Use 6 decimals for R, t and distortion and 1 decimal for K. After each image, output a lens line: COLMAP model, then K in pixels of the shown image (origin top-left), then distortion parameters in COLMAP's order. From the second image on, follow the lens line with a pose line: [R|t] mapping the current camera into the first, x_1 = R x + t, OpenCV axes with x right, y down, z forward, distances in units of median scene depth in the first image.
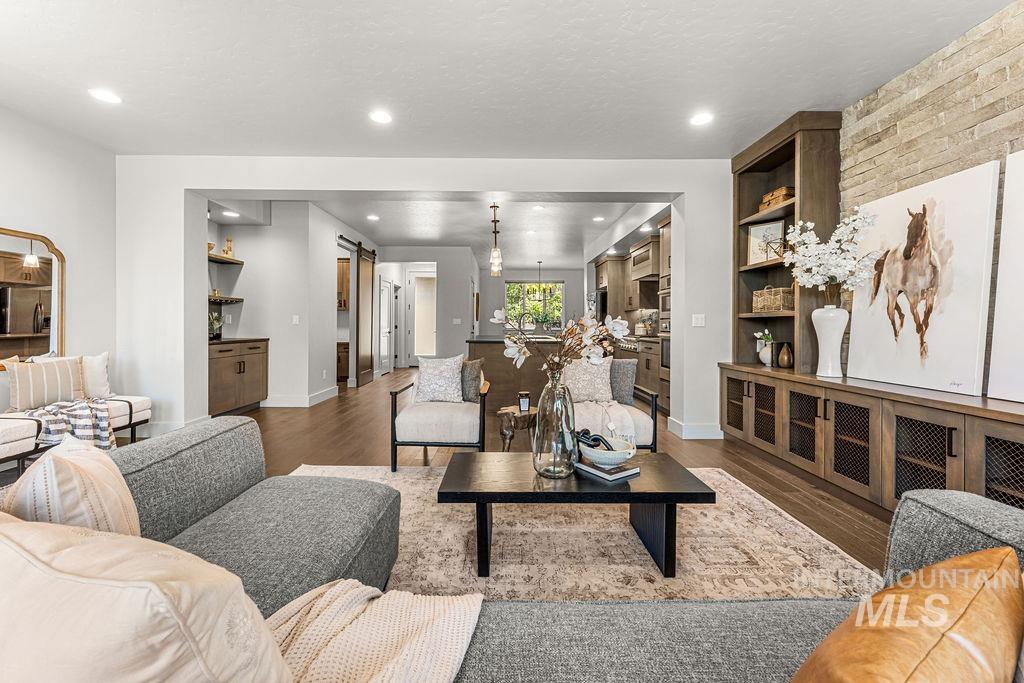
lens RADIAL K [[418.1, 0, 507.3], [0, 418.1, 322.6], [0, 0, 1]] dist [-0.001041, -0.000147]
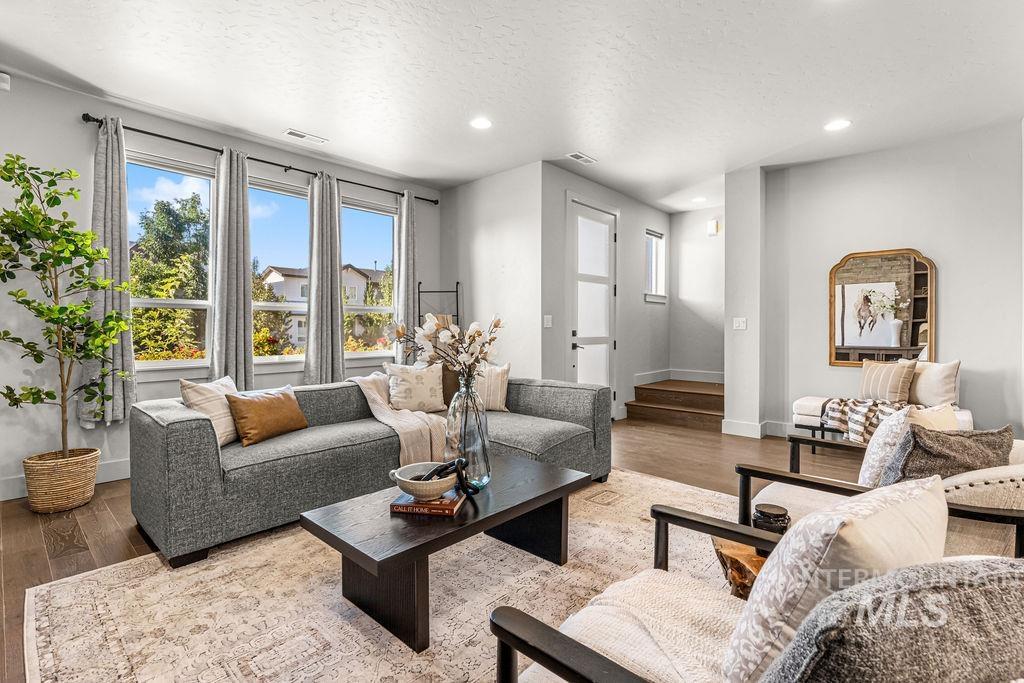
lens RADIAL K [[475.5, 0, 507.4], [0, 475.5, 327.8], [0, 0, 1]] dist [-0.000717, -0.000279]
pose [[-0.683917, -0.003224, -0.729552, 0.517467], [-0.000212, 0.999991, -0.004220, 0.004168], [0.729559, -0.002732, -0.683912, 1.117566]]
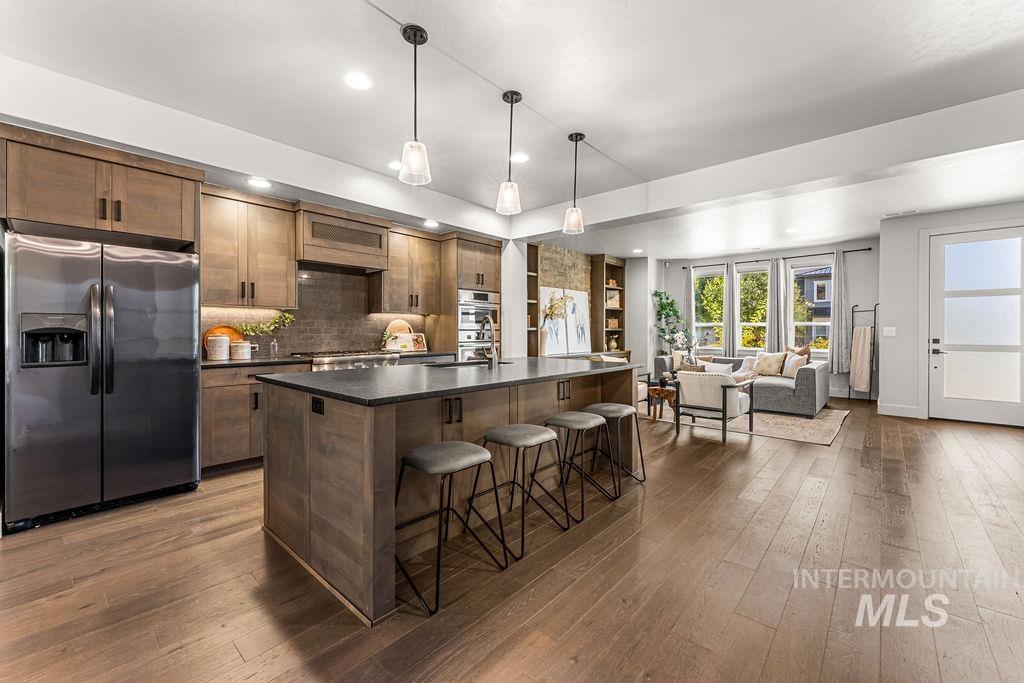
lens RADIAL K [[418.2, 0, 512.0], [0, 418.2, 341.5], [0, 0, 1]] dist [0.001421, 0.000203]
pose [[-0.743209, -0.023107, 0.668660, -0.620442], [-0.007885, 0.999637, 0.025780, -0.012528], [-0.669013, 0.013888, -0.743121, 2.631544]]
